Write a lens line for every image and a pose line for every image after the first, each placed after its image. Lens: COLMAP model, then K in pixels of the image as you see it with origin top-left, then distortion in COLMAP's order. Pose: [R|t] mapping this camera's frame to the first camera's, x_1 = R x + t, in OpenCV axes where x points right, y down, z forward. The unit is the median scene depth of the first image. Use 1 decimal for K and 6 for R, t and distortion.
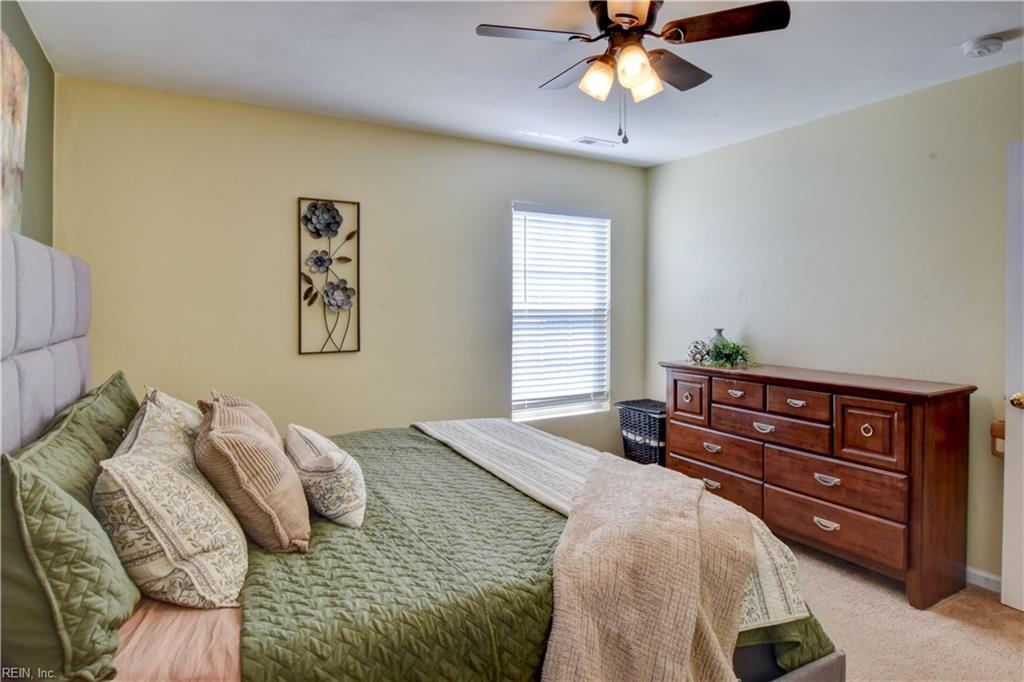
lens RADIAL K [[574.5, 0, 515.8], [0, 574.5, 303.1], [0, 0, 1]] dist [-0.005154, 0.002734]
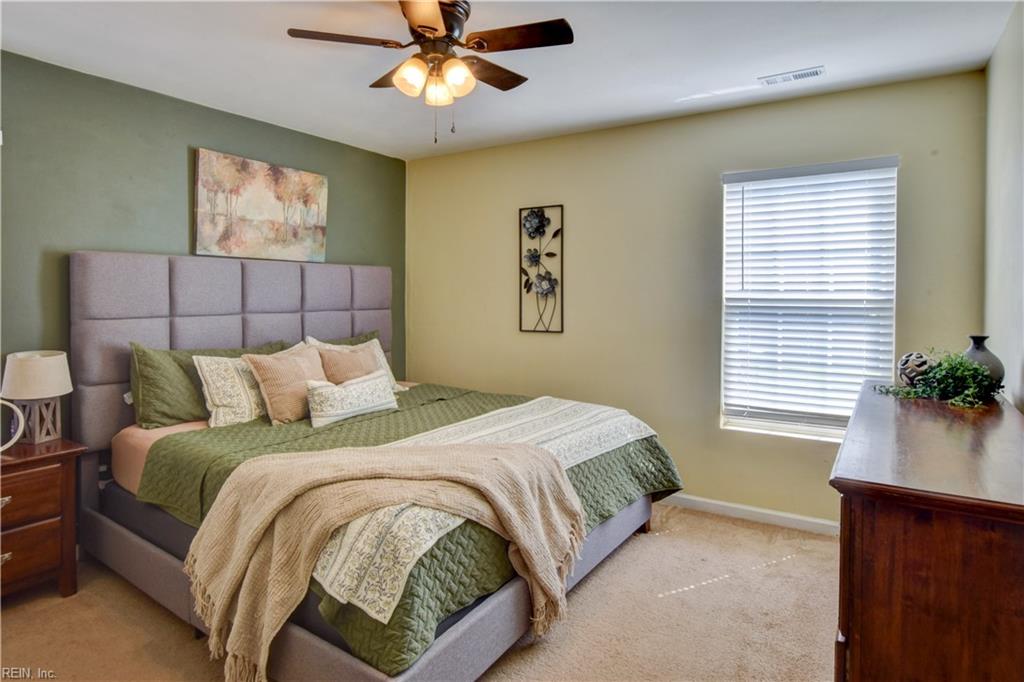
lens RADIAL K [[574.5, 0, 515.8], [0, 574.5, 303.1], [0, 0, 1]] dist [-0.005154, 0.002734]
pose [[0.466107, 0.017002, -0.884565, 0.729109], [-0.001881, 0.999832, 0.018227, 0.003246], [0.884726, -0.006832, 0.466061, 0.381469]]
